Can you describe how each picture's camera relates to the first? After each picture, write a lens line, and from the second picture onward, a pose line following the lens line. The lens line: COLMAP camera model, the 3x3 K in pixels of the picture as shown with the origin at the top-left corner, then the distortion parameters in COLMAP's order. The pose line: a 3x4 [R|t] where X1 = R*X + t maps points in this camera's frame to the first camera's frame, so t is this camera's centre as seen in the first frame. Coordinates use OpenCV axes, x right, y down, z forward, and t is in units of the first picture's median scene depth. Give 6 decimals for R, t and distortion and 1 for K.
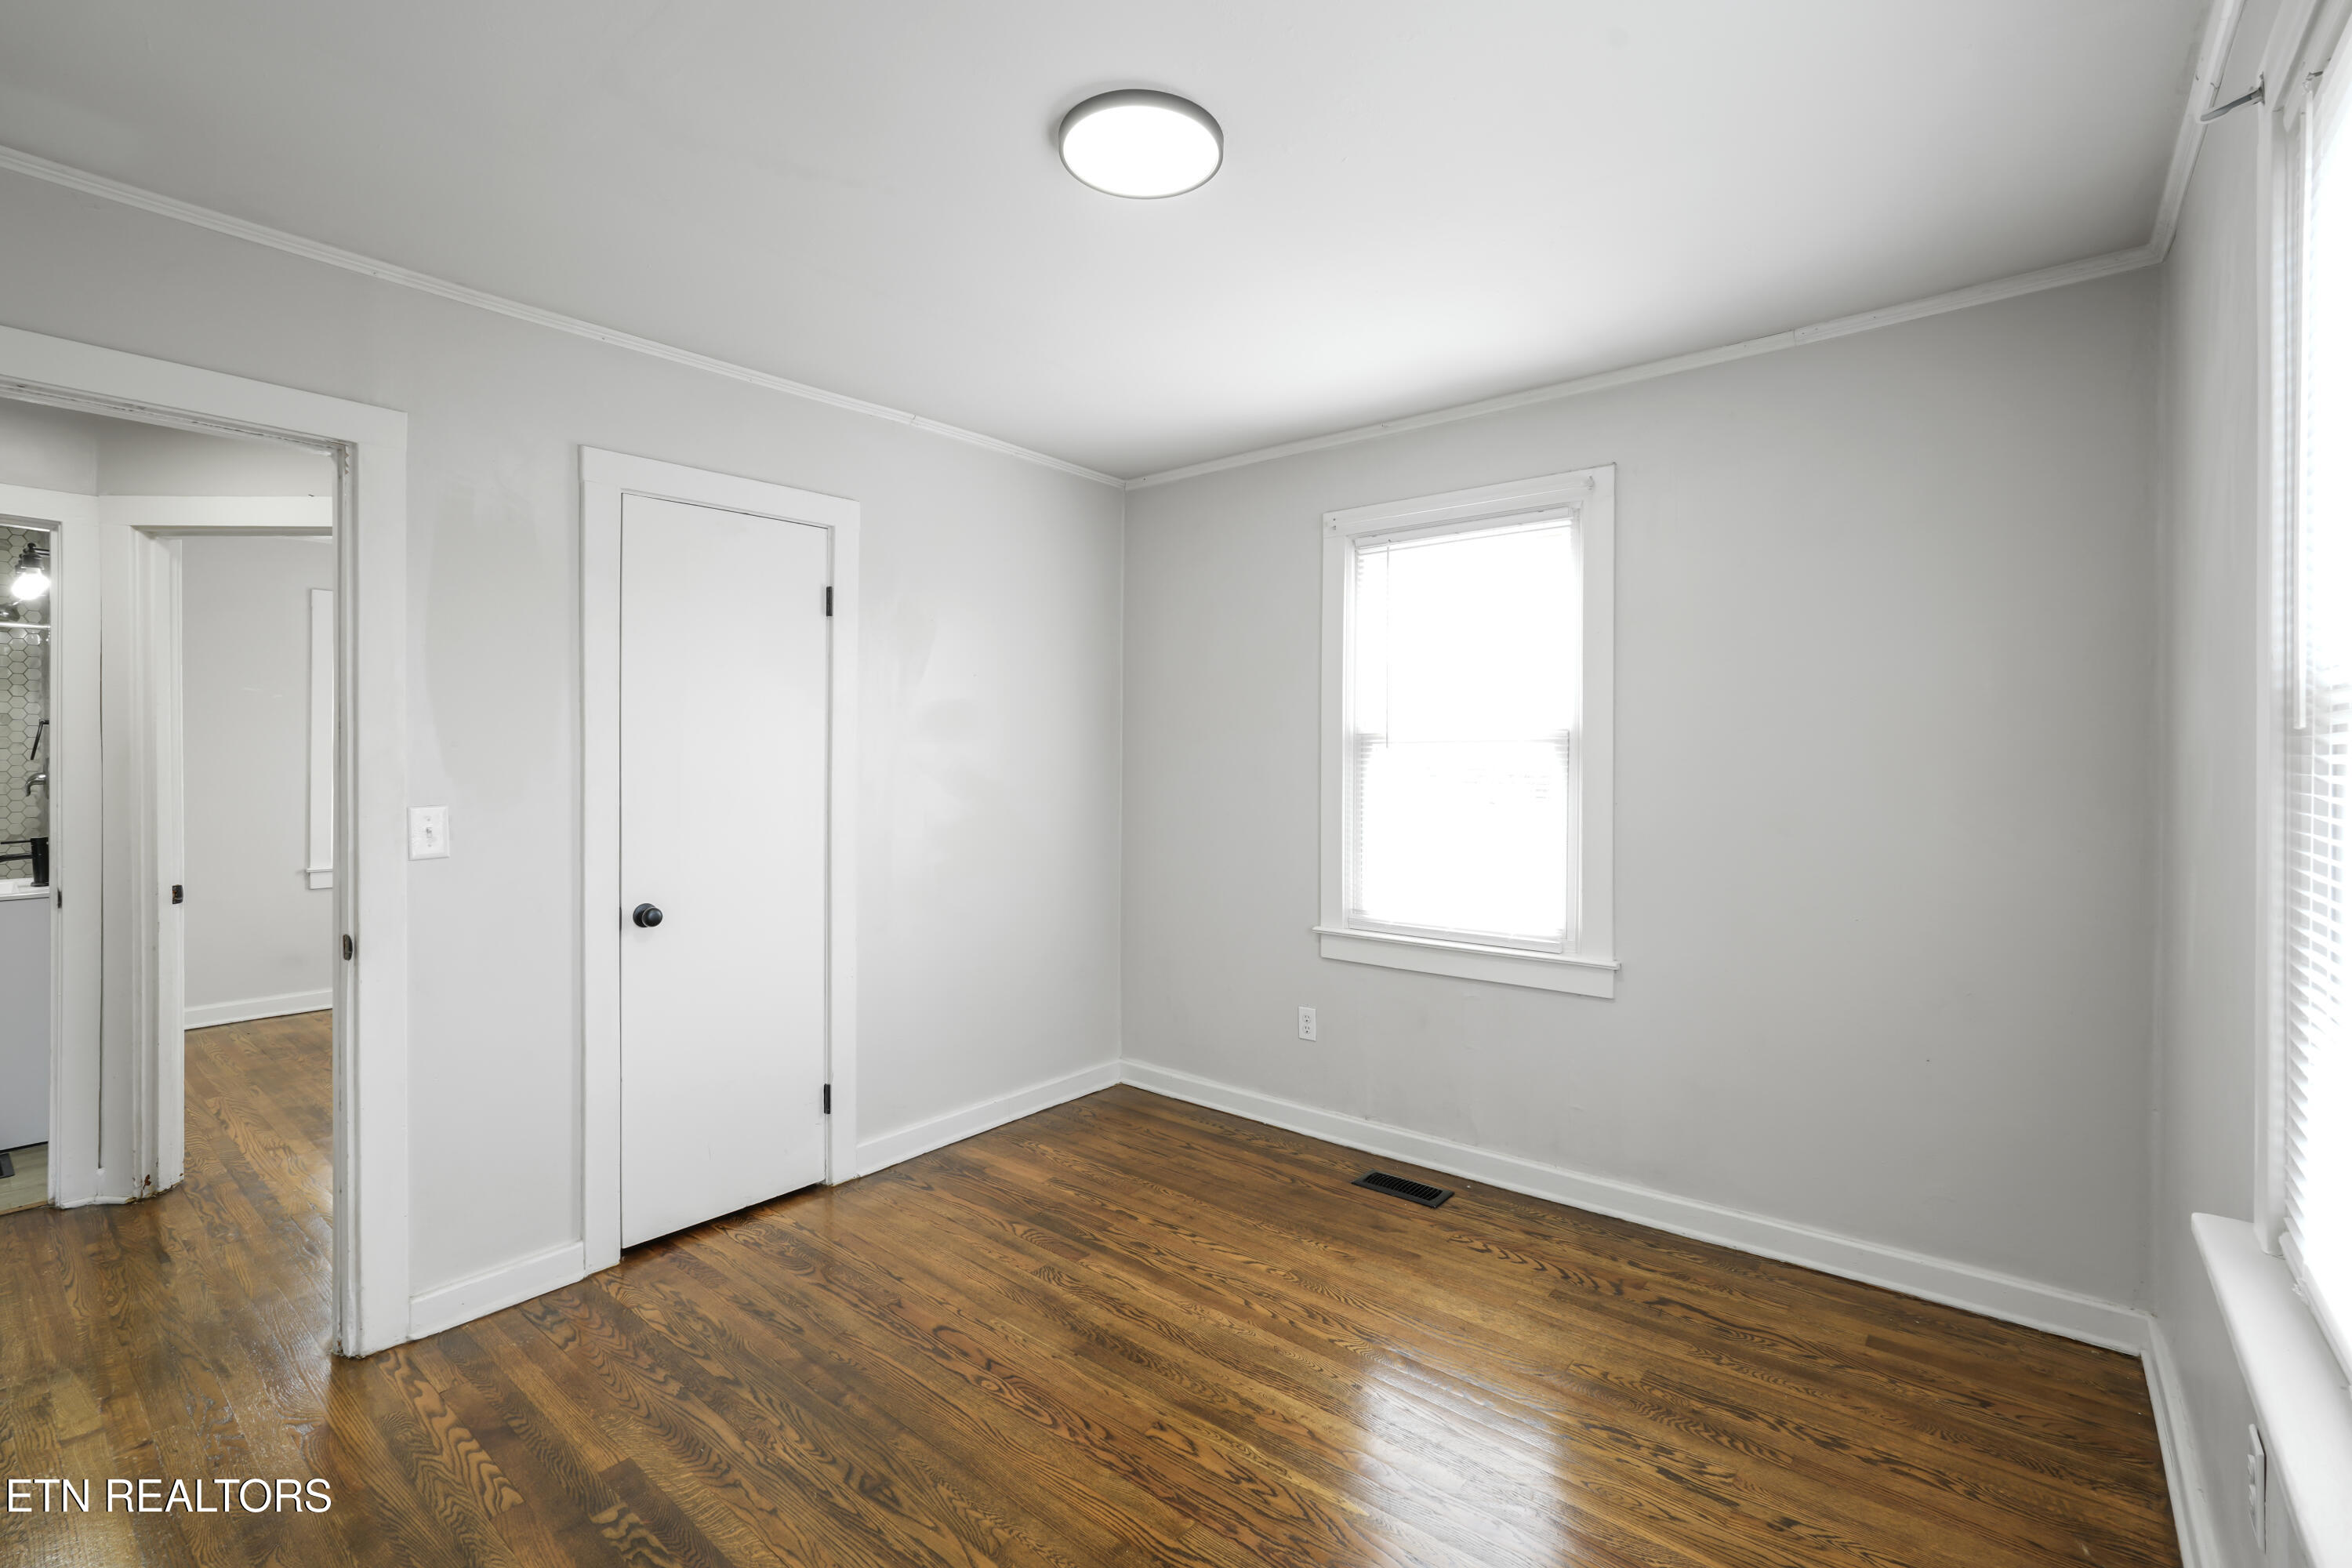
lens RADIAL K [[1046.5, 0, 1170.9], [0, 1046.5, 750.6], [0, 0, 1]] dist [-0.018781, 0.009568]
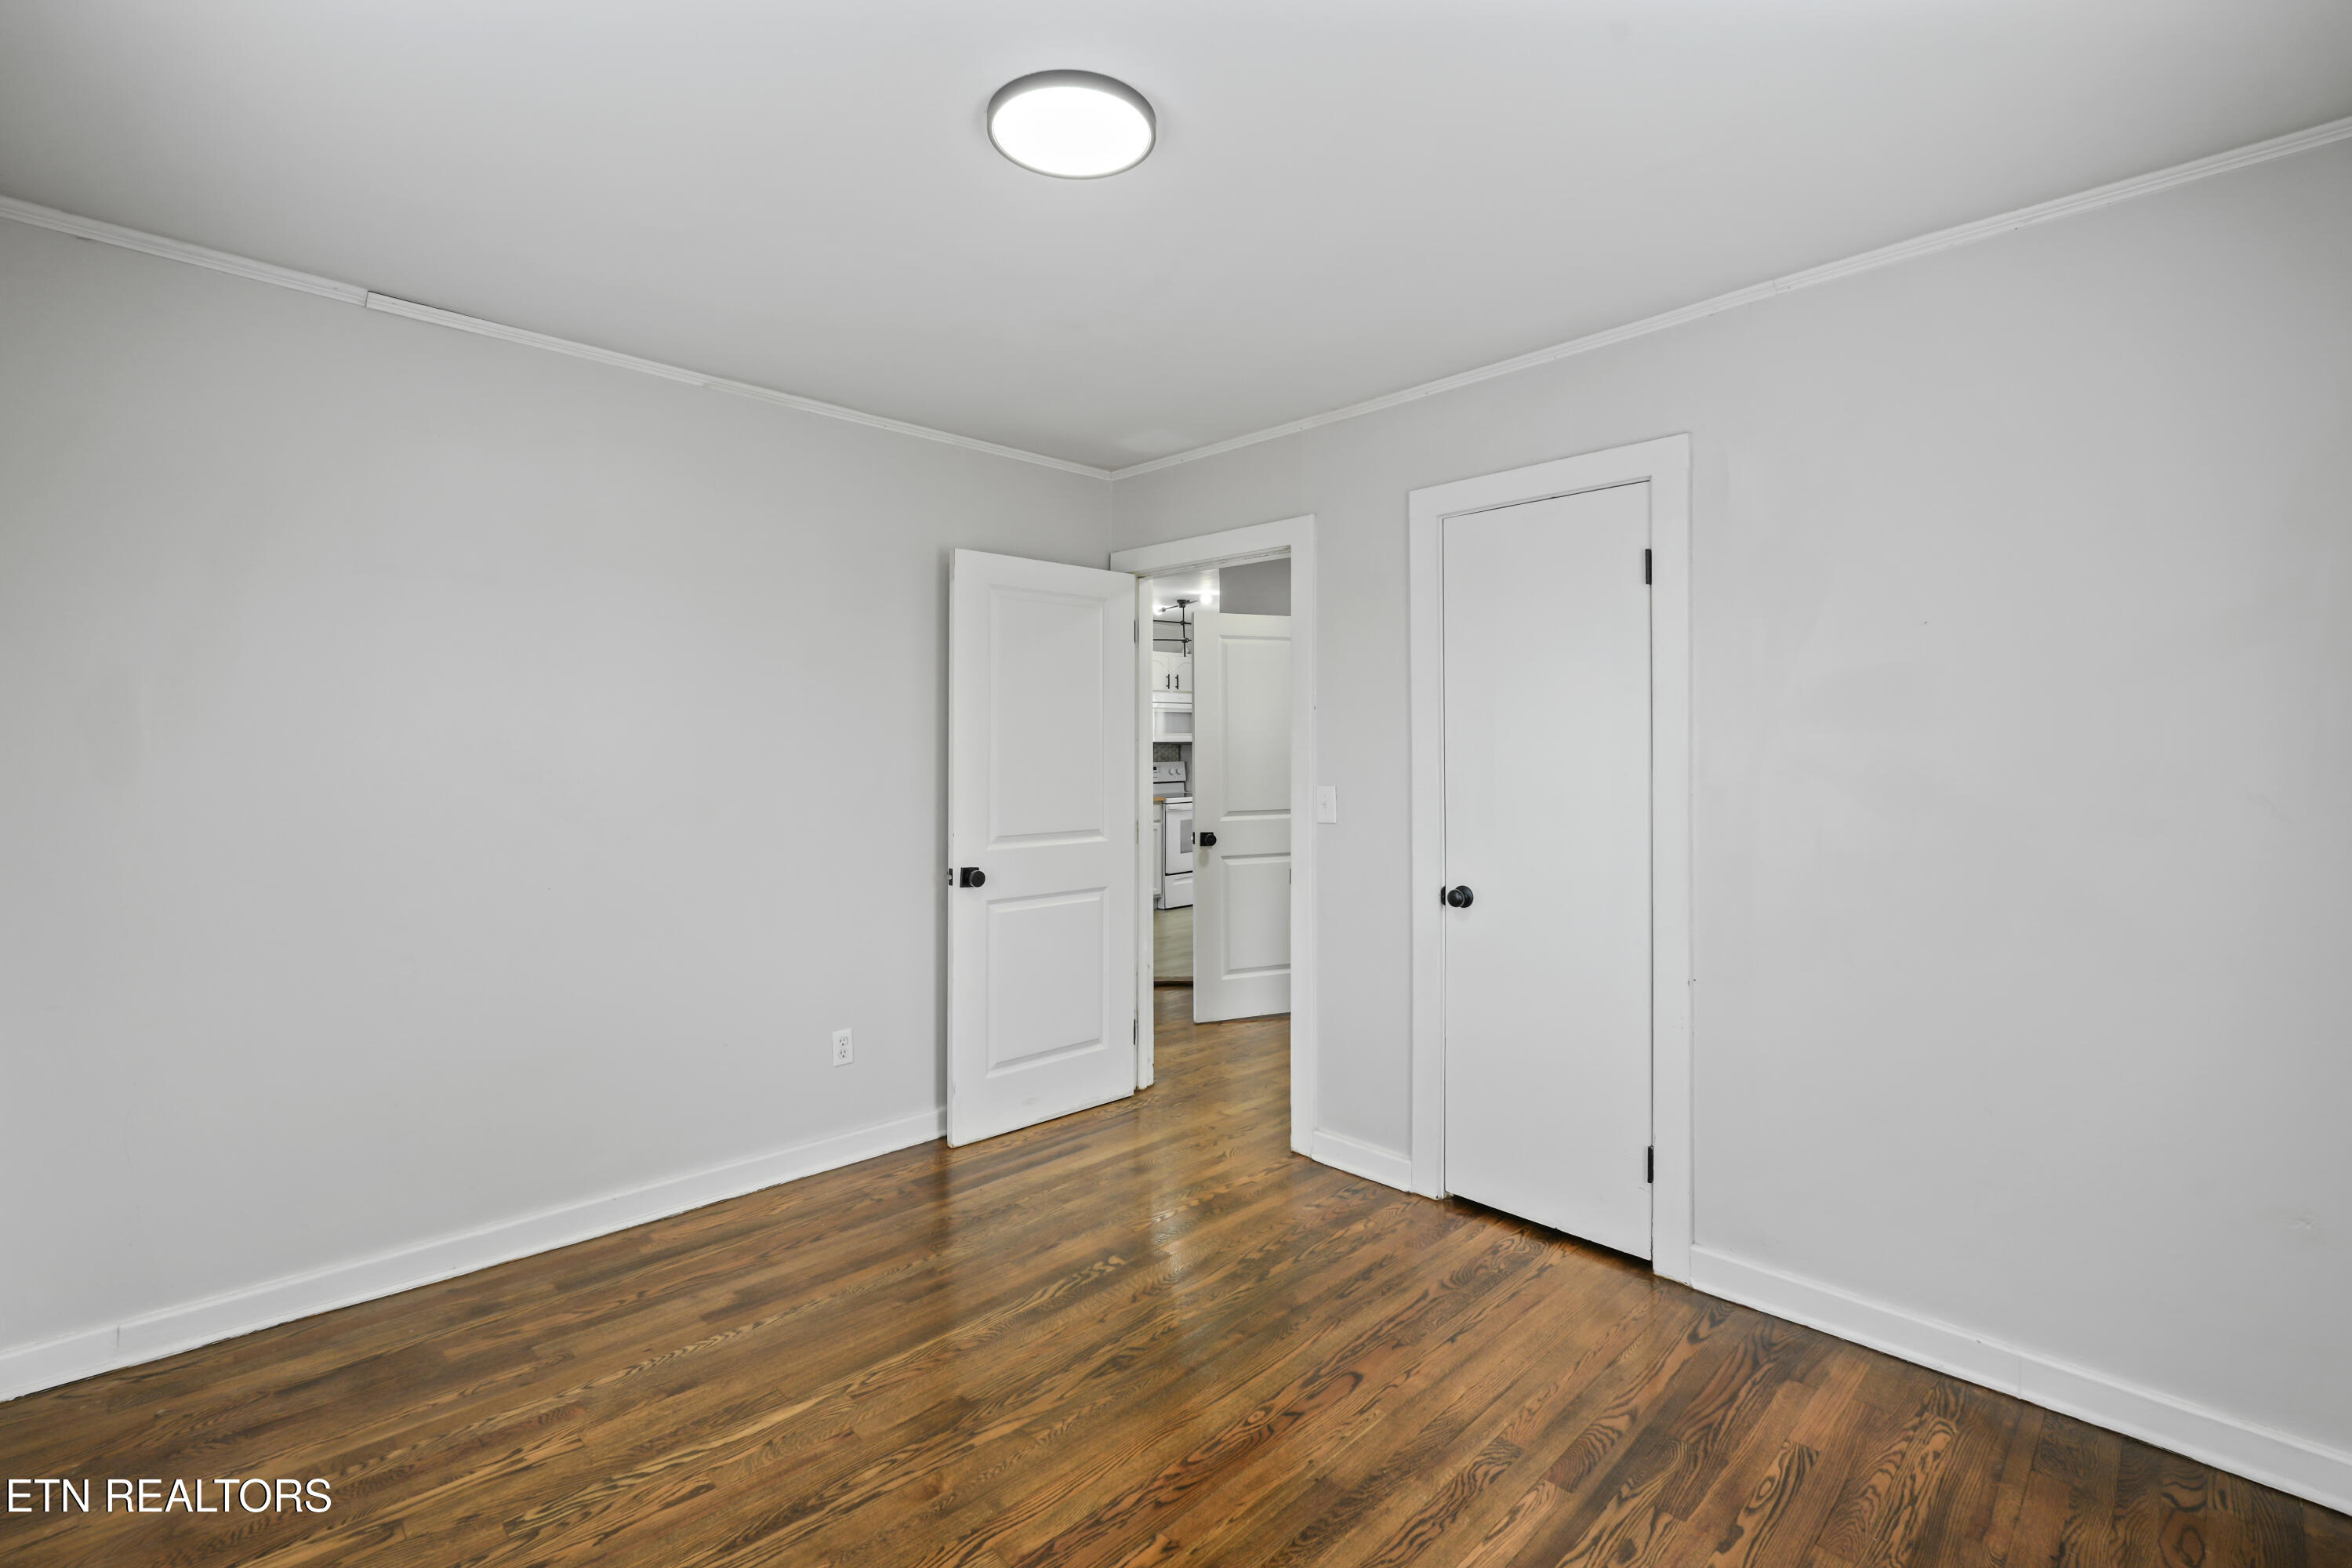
lens RADIAL K [[1046.5, 0, 1170.9], [0, 1046.5, 750.6], [0, 0, 1]] dist [-0.018781, 0.009568]
pose [[-0.107947, -0.001267, -0.994156, 0.672352], [0.002942, 0.999994, -0.001593, 0.003907], [0.994152, -0.003097, -0.107942, 0.888048]]
